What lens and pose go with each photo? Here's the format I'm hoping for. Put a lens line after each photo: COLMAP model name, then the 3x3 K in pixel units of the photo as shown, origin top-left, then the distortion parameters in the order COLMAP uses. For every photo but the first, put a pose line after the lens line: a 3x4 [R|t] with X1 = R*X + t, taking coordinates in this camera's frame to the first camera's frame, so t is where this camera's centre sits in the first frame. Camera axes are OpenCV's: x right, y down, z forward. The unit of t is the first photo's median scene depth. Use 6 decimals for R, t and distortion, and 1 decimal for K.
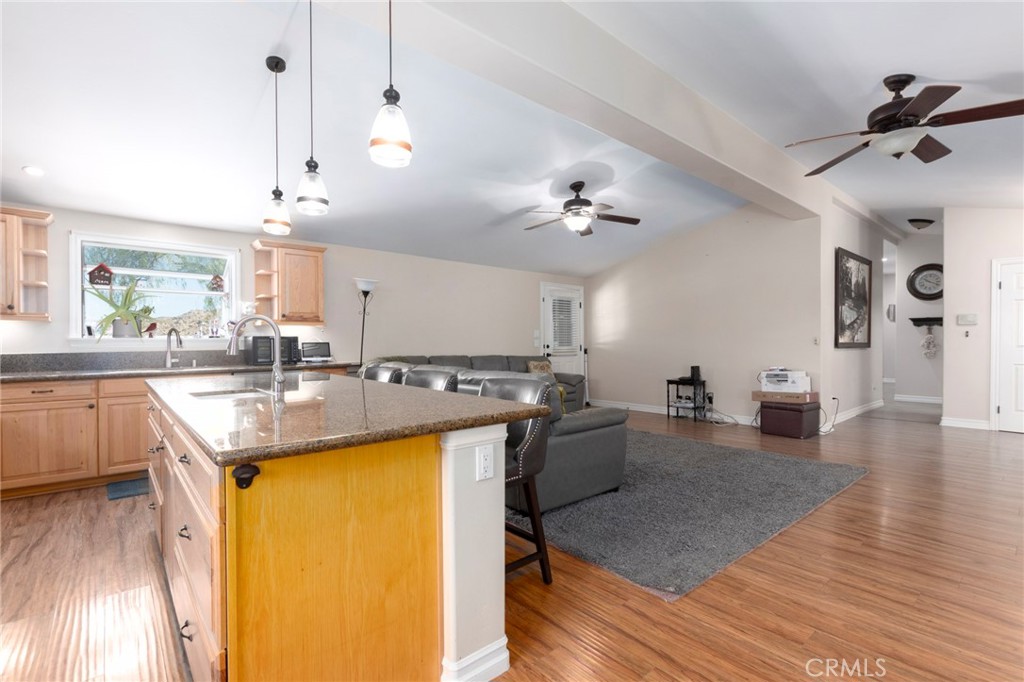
lens RADIAL K [[470.0, 0, 506.8], [0, 470.0, 343.5], [0, 0, 1]] dist [0.008943, -0.004347]
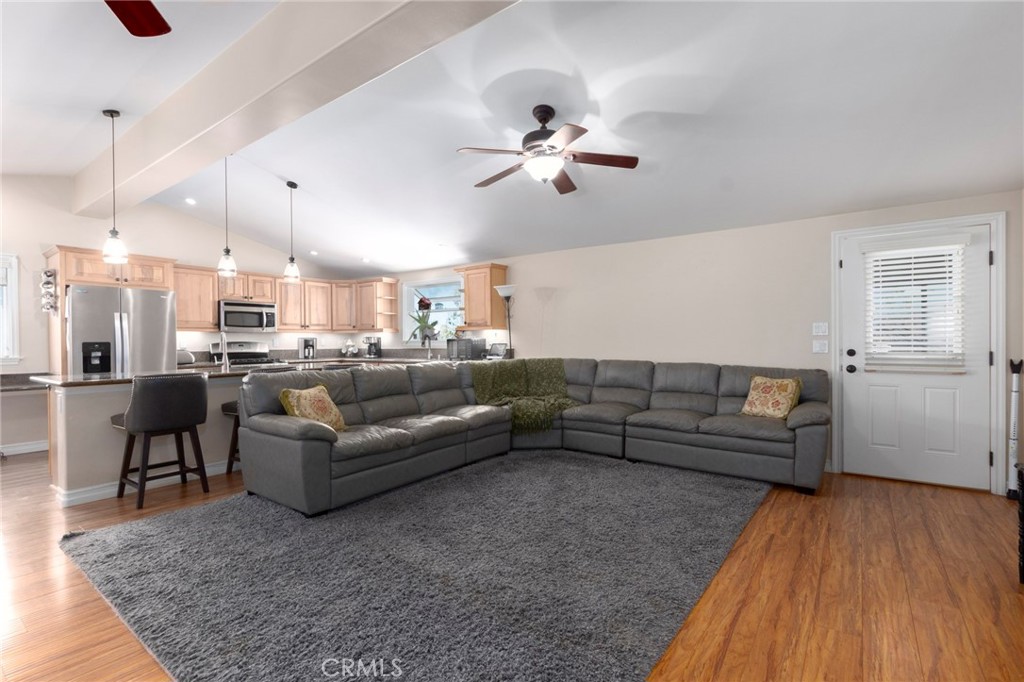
lens RADIAL K [[470.0, 0, 509.8], [0, 470.0, 342.5], [0, 0, 1]] dist [0.008943, -0.004347]
pose [[0.225091, 0.004301, -0.974328, 0.808191], [-0.001051, 0.999991, 0.004171, -0.010301], [0.974337, 0.000085, 0.225094, 0.812013]]
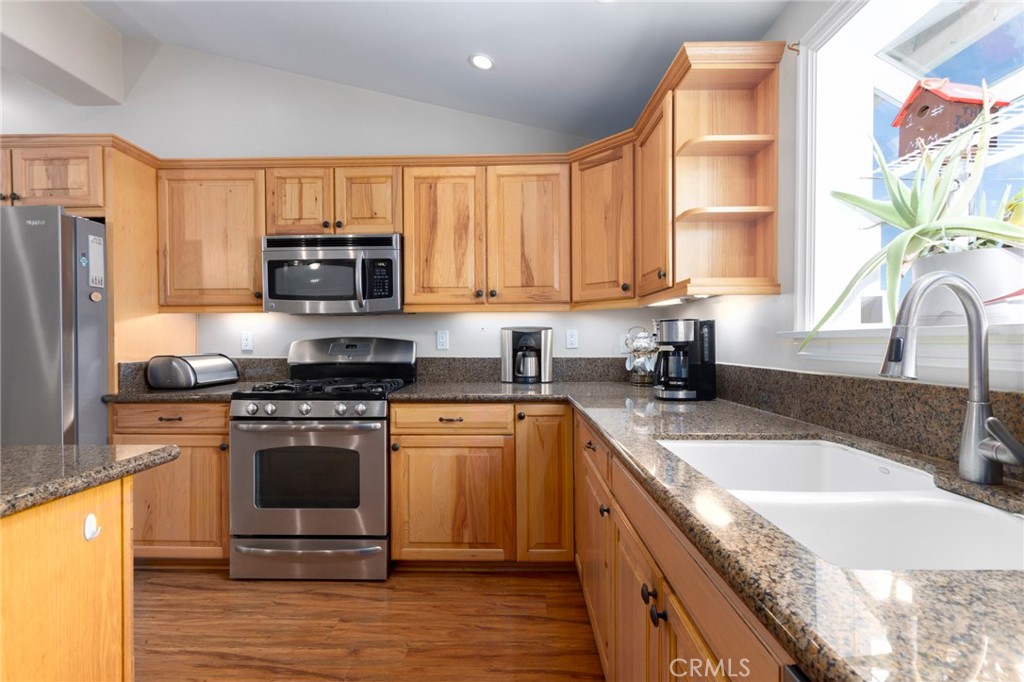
lens RADIAL K [[470.0, 0, 507.2], [0, 470.0, 344.9], [0, 0, 1]] dist [0.008943, -0.004347]
pose [[-0.667002, 0.010241, -0.744985, -0.400833], [-0.000557, 0.999898, 0.014244, -0.005437], [0.745056, 0.009916, -0.666929, 0.883108]]
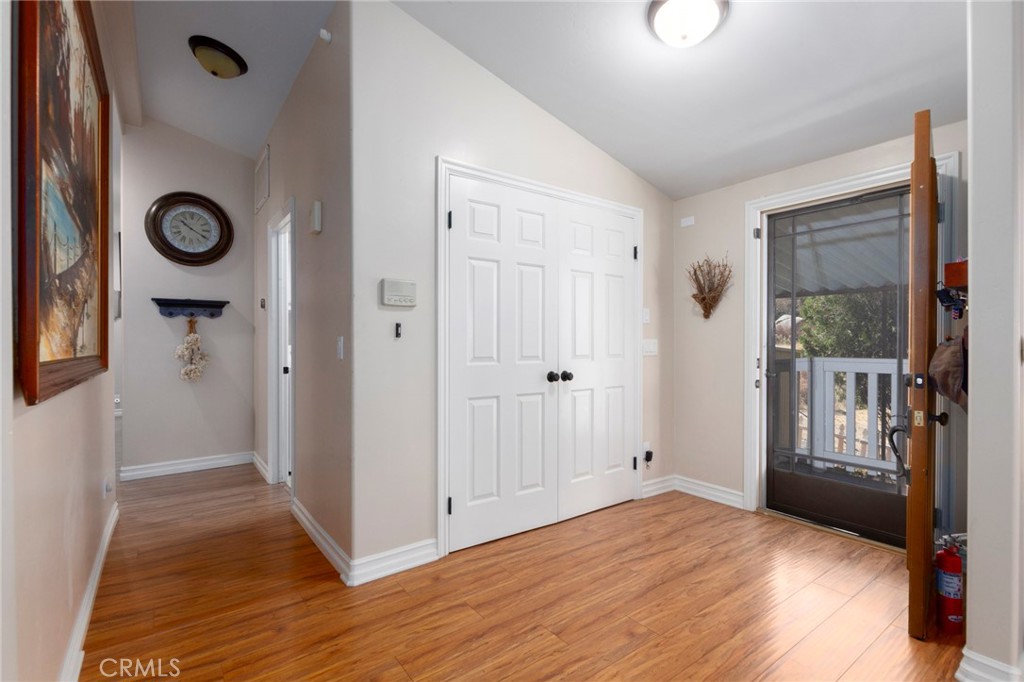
lens RADIAL K [[470.0, 0, 497.6], [0, 470.0, 346.0], [0, 0, 1]] dist [0.008943, -0.004347]
pose [[0.084927, -0.004334, 0.996378, 0.726637], [0.008516, 0.999957, 0.003623, -0.009197], [-0.996351, 0.008178, 0.084960, 1.082348]]
